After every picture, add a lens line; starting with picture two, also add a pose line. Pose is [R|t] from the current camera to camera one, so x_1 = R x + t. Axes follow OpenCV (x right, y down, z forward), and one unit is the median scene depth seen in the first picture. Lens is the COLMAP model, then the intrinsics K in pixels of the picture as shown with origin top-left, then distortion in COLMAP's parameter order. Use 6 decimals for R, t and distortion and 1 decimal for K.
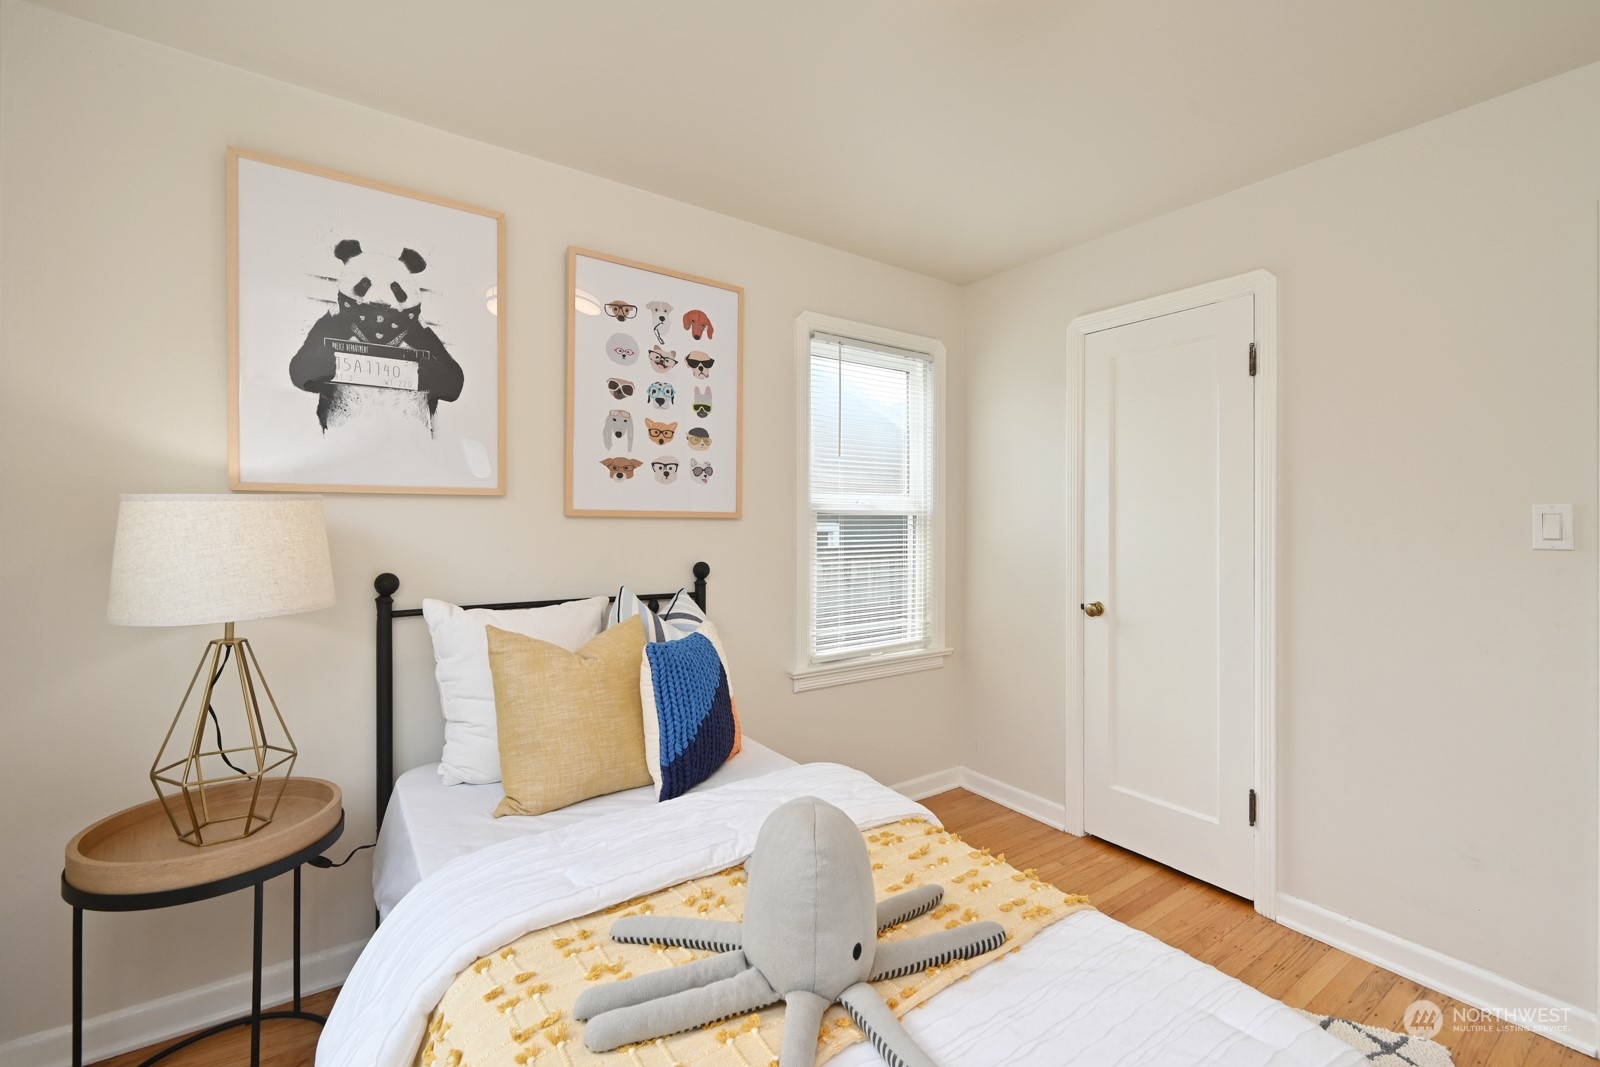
lens RADIAL K [[686.2, 0, 808.8], [0, 686.2, 519.3], [0, 0, 1]] dist [0.001655, 0.000341]
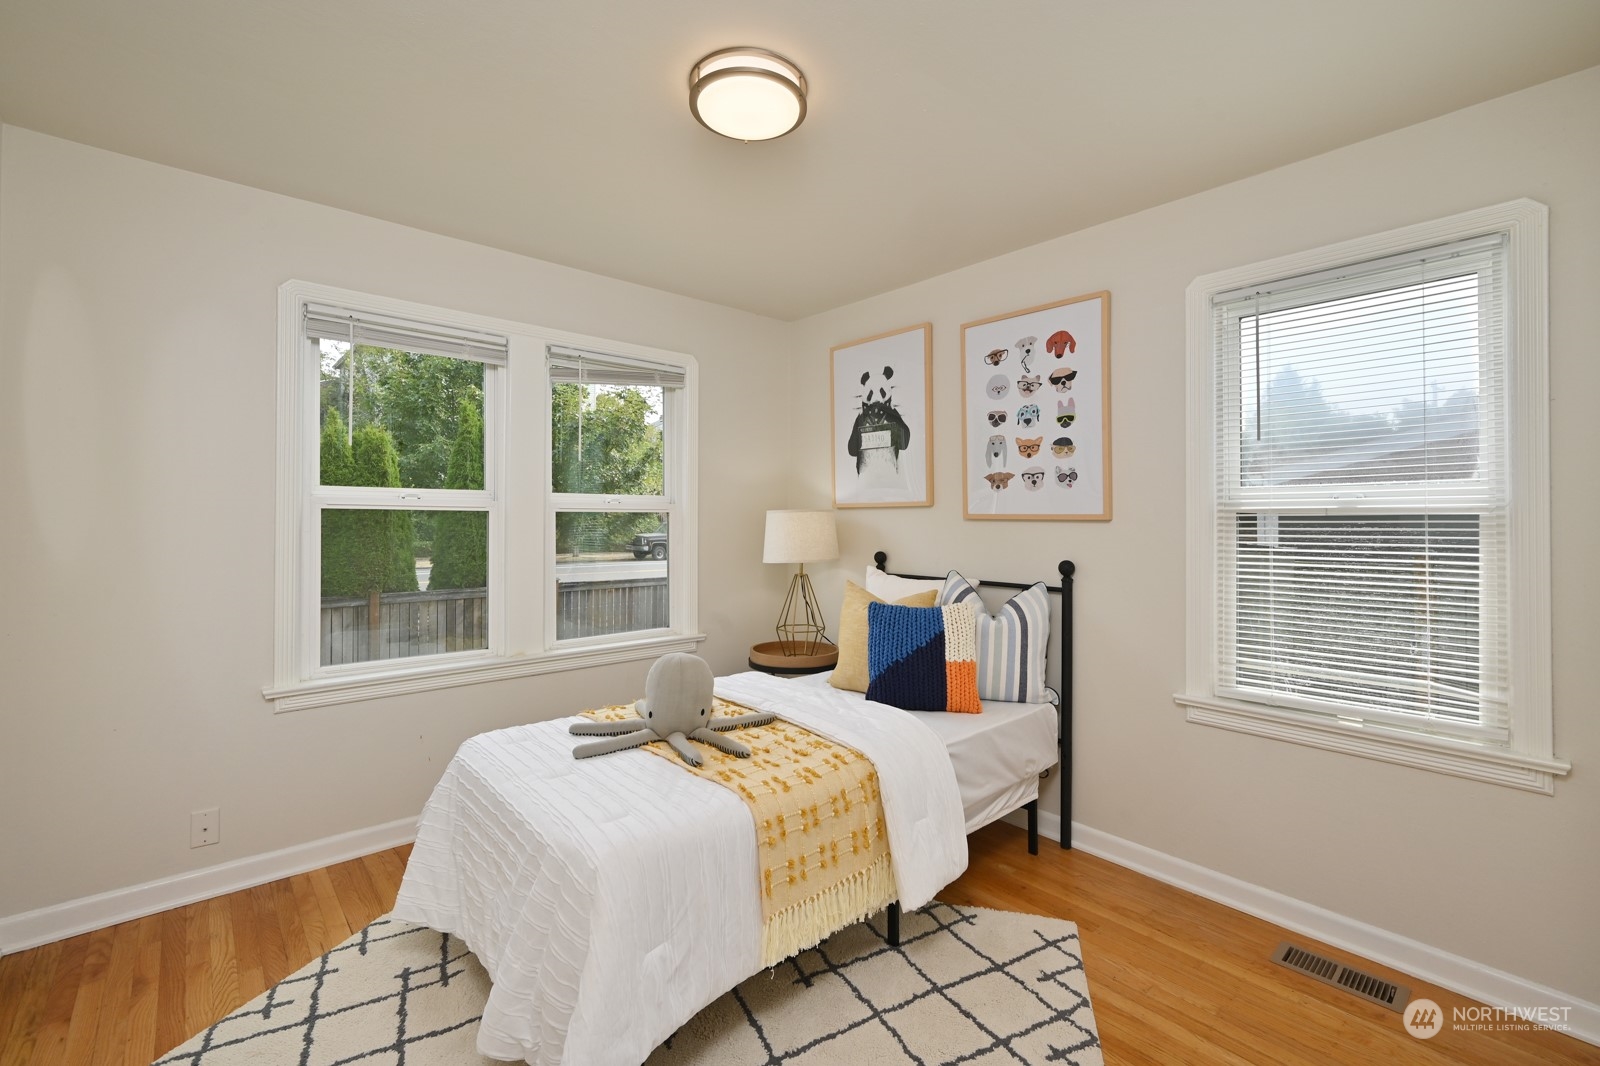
lens RADIAL K [[686.2, 0, 808.8], [0, 686.2, 518.8], [0, 0, 1]] dist [0.001655, 0.000341]
pose [[0.113581, -0.003557, -0.993522, 0.908467], [-0.000029, 0.999994, -0.003583, 0.000155], [0.993529, 0.000436, 0.113580, 0.487528]]
